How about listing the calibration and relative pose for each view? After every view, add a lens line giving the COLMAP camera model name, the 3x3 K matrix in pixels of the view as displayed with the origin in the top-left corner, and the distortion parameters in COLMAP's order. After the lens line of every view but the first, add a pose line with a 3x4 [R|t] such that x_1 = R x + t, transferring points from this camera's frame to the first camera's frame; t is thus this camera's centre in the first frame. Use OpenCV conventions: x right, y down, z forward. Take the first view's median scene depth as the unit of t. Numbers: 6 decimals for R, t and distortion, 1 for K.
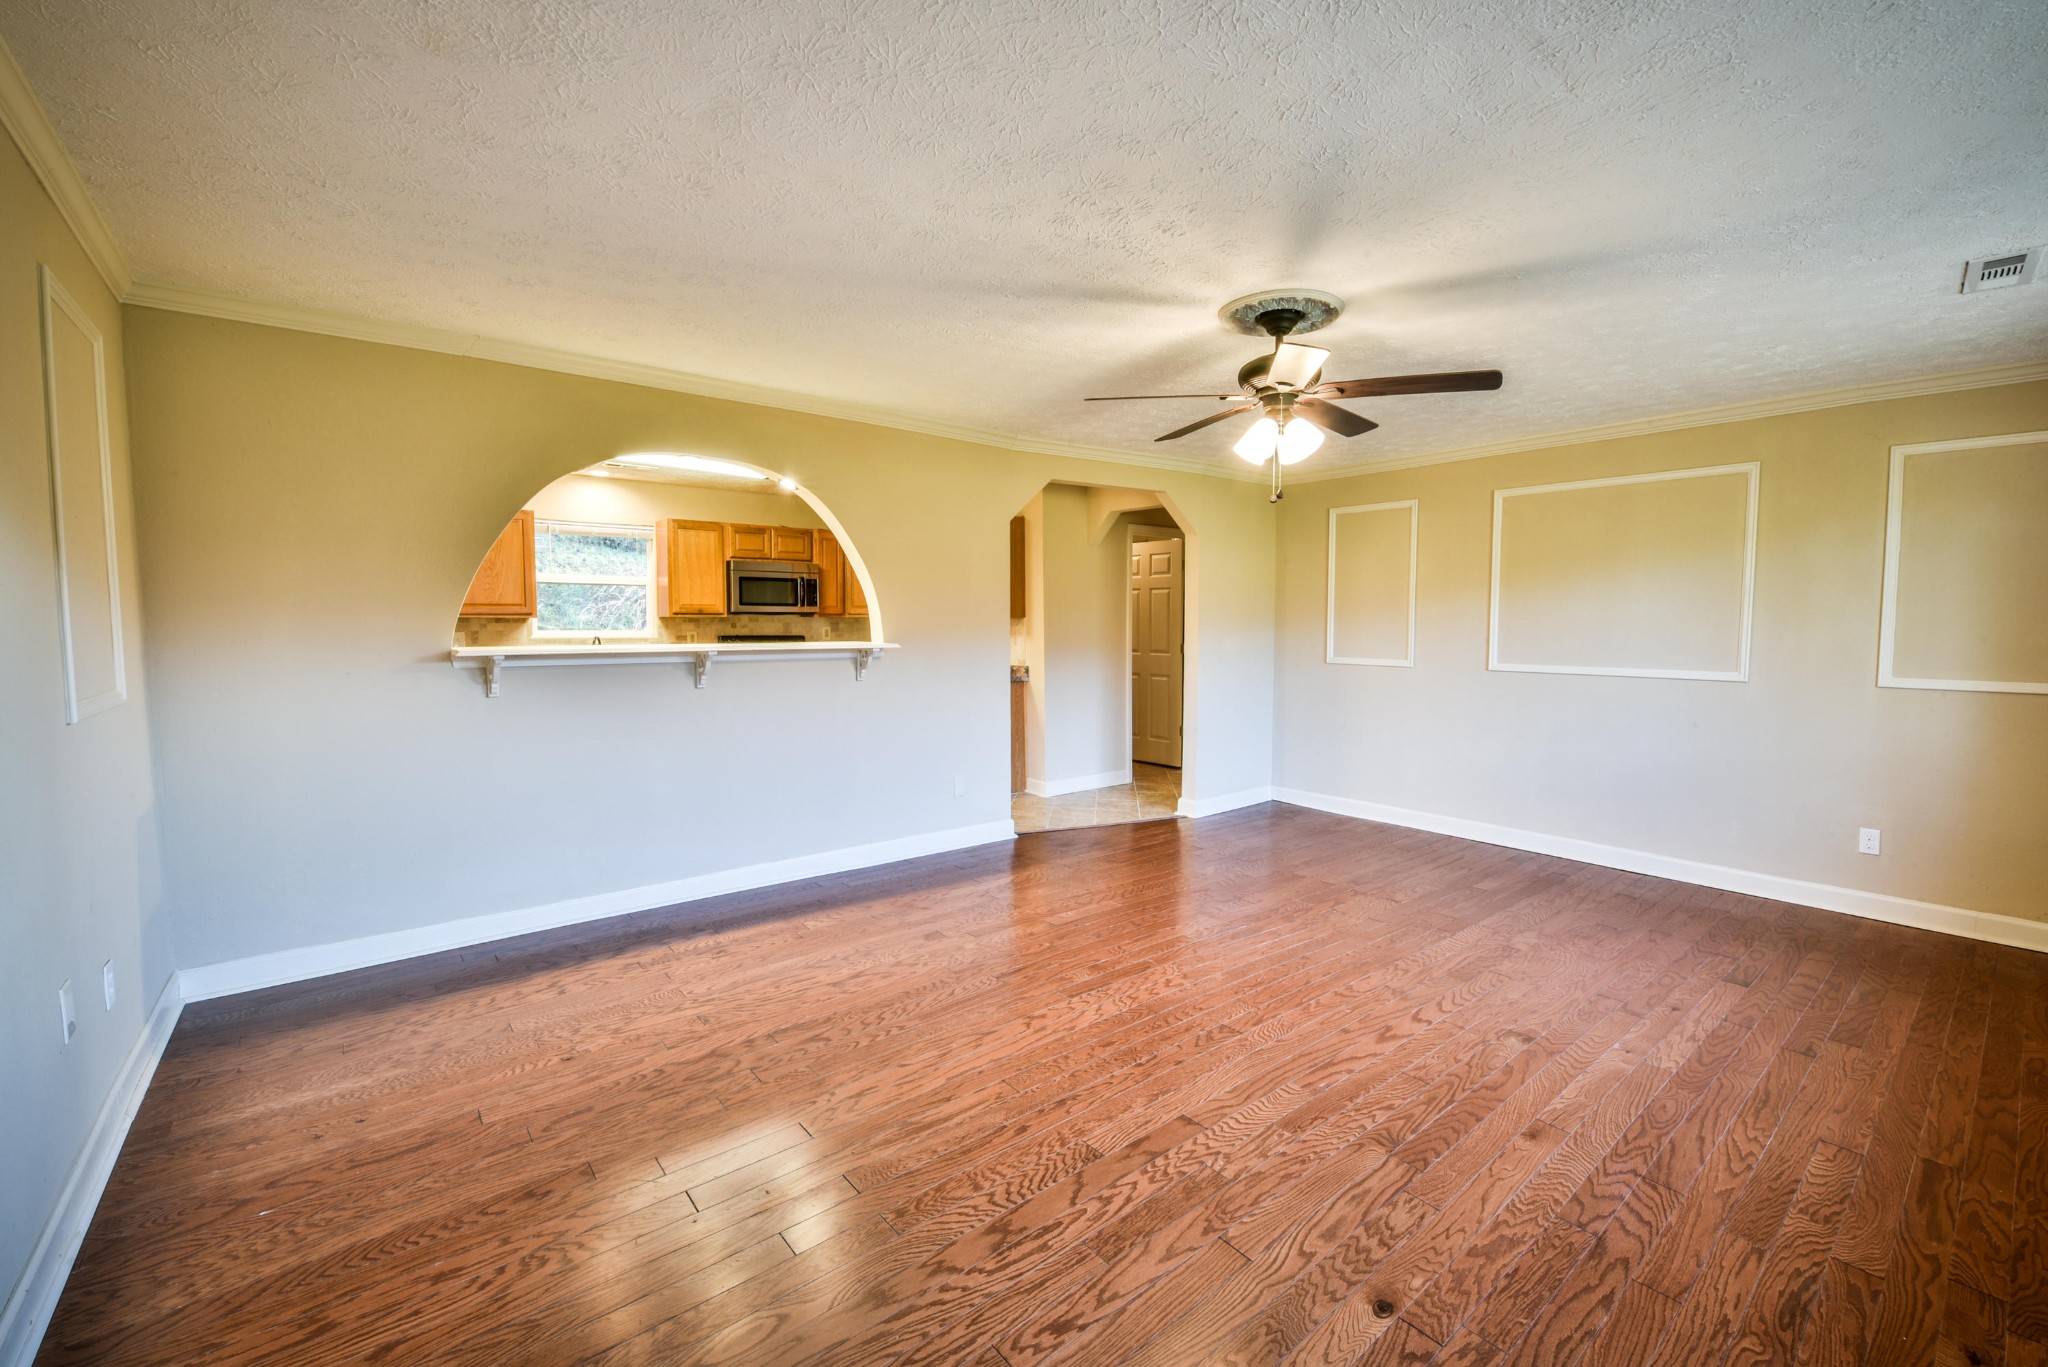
lens RADIAL K [[844.5, 0, 1017.1], [0, 844.5, 674.9], [0, 0, 1]] dist [-0.014109, -0.003588]
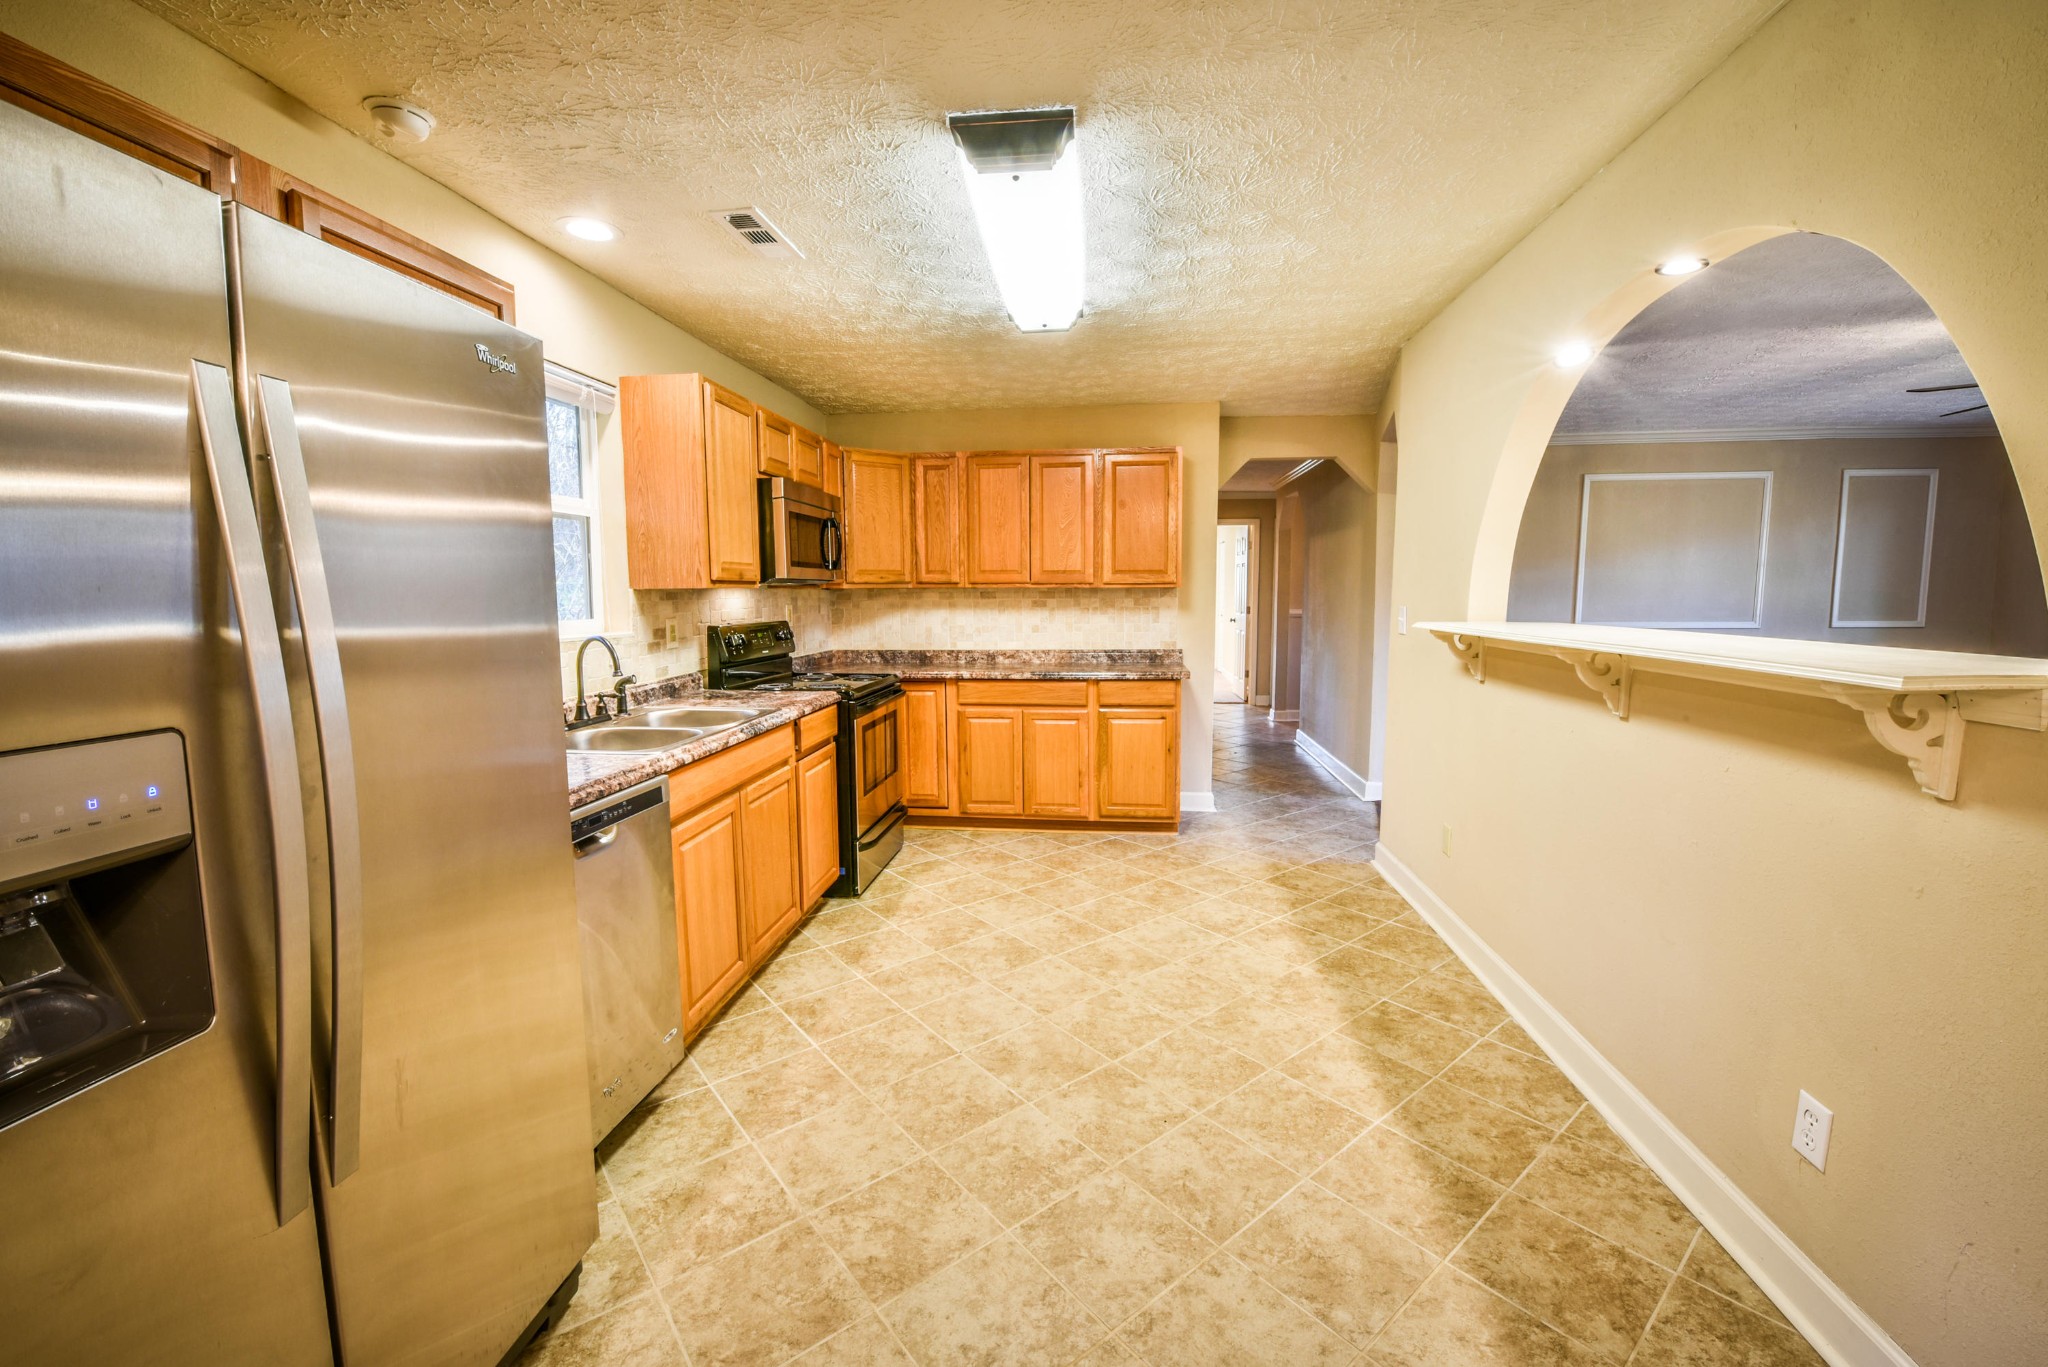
lens RADIAL K [[826.2, 0, 1020.5], [0, 826.2, 674.5], [0, 0, 1]] dist [-0.013540, -0.003345]
pose [[0.717917, -0.077960, 0.691749, -1.438536], [0.054482, 0.996954, 0.055814, -0.087543], [-0.693993, -0.002382, 0.719978, 1.289164]]
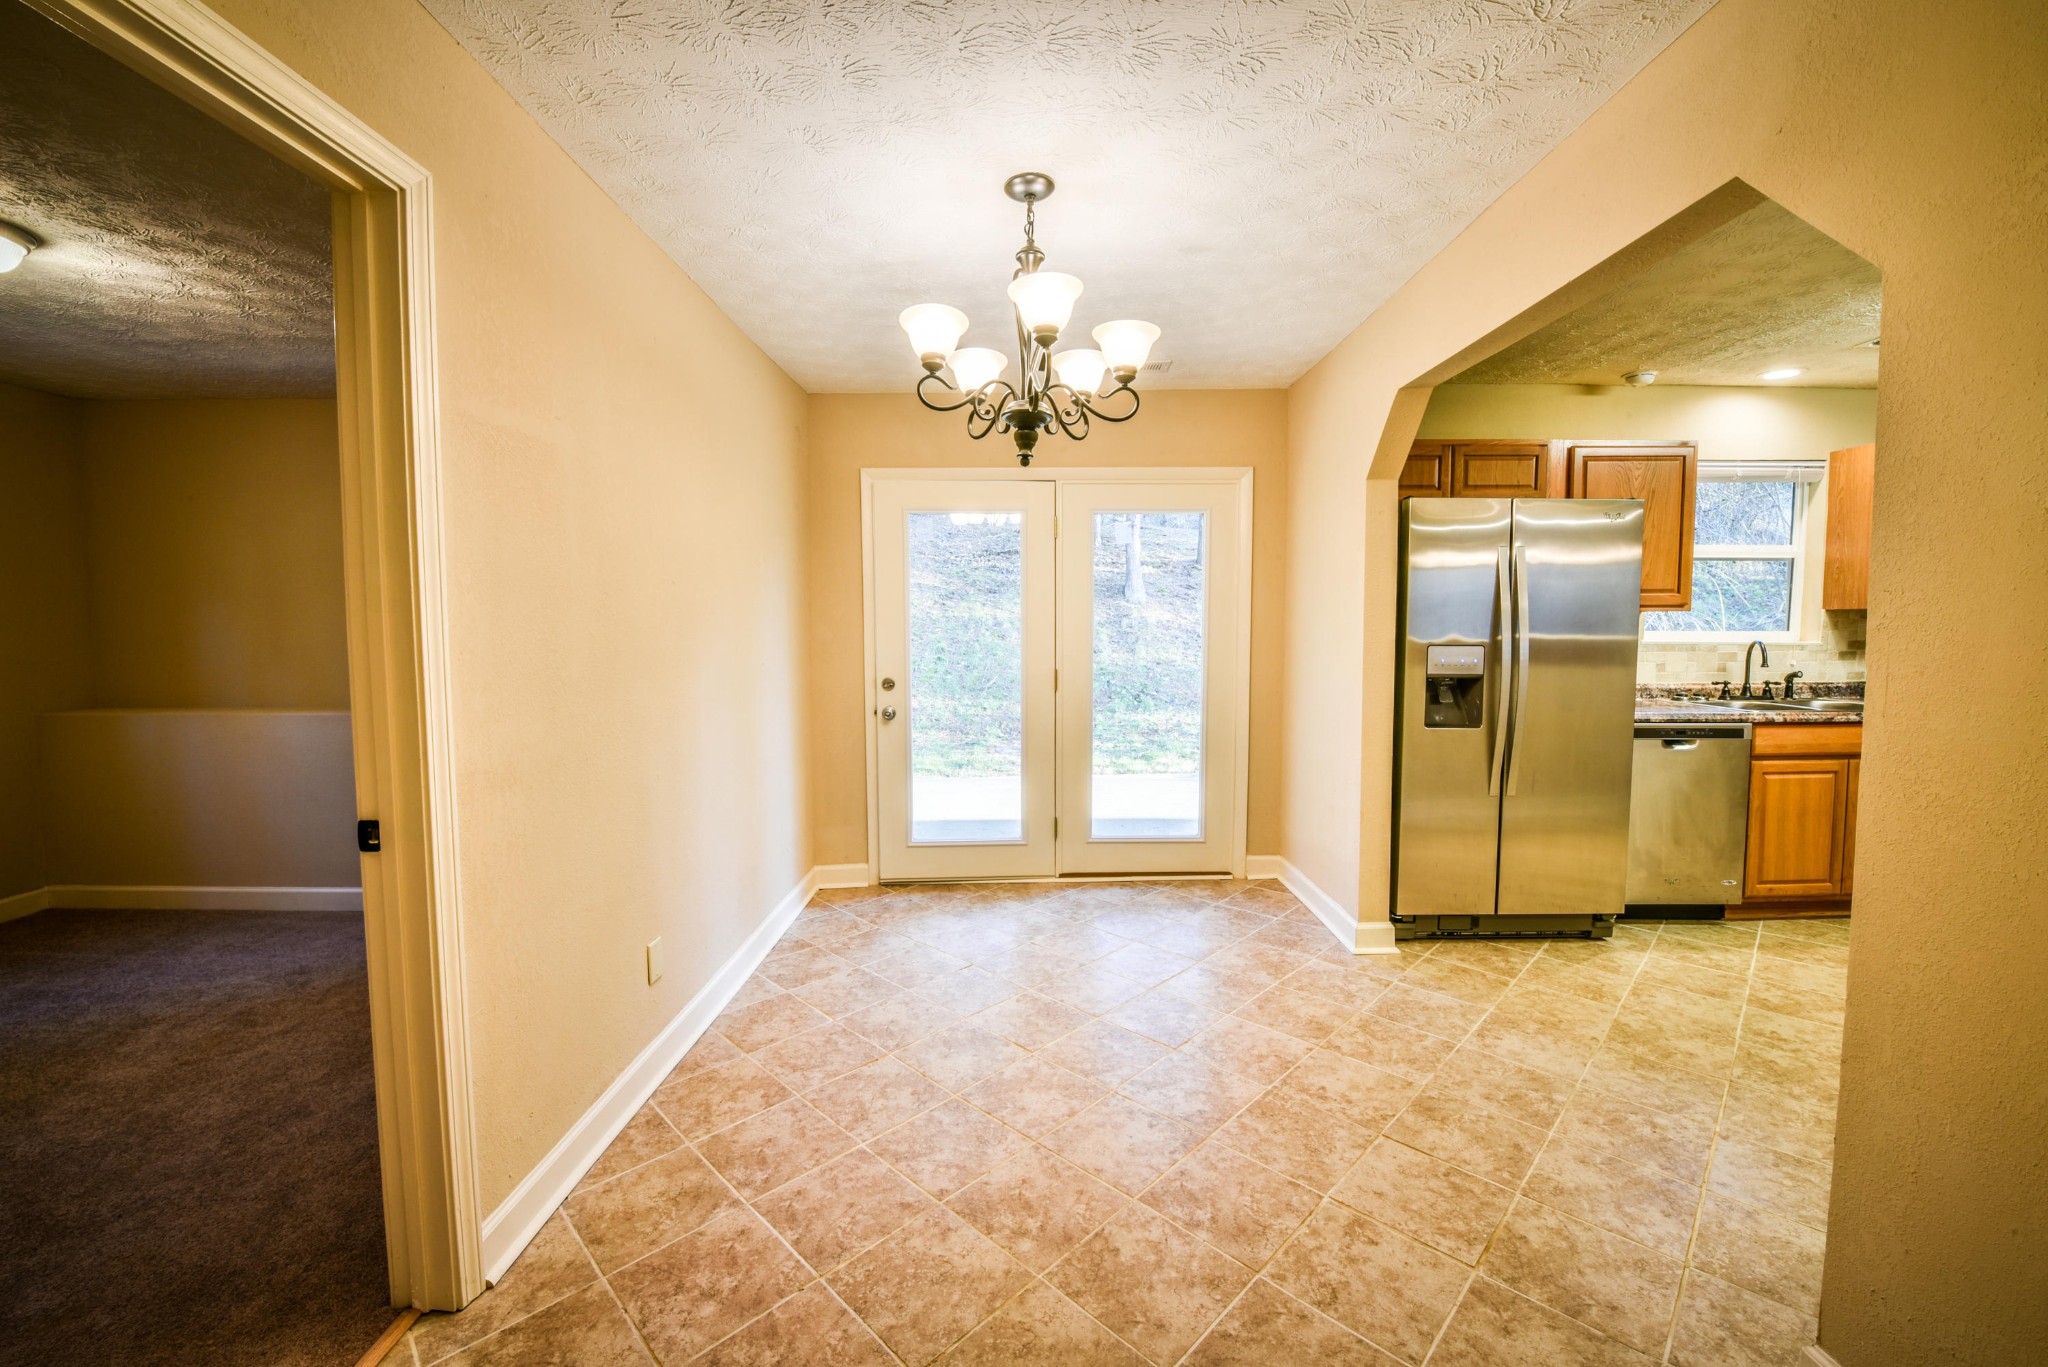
lens RADIAL K [[815.6, 0, 1018.1], [0, 815.6, 673.7], [0, 0, 1]] dist [-0.015315, -0.003416]
pose [[0.771769, 0.035091, -0.634934, -1.240178], [-0.036800, 0.999268, 0.010496, -0.016780], [0.634837, 0.015265, 0.772495, 0.443830]]
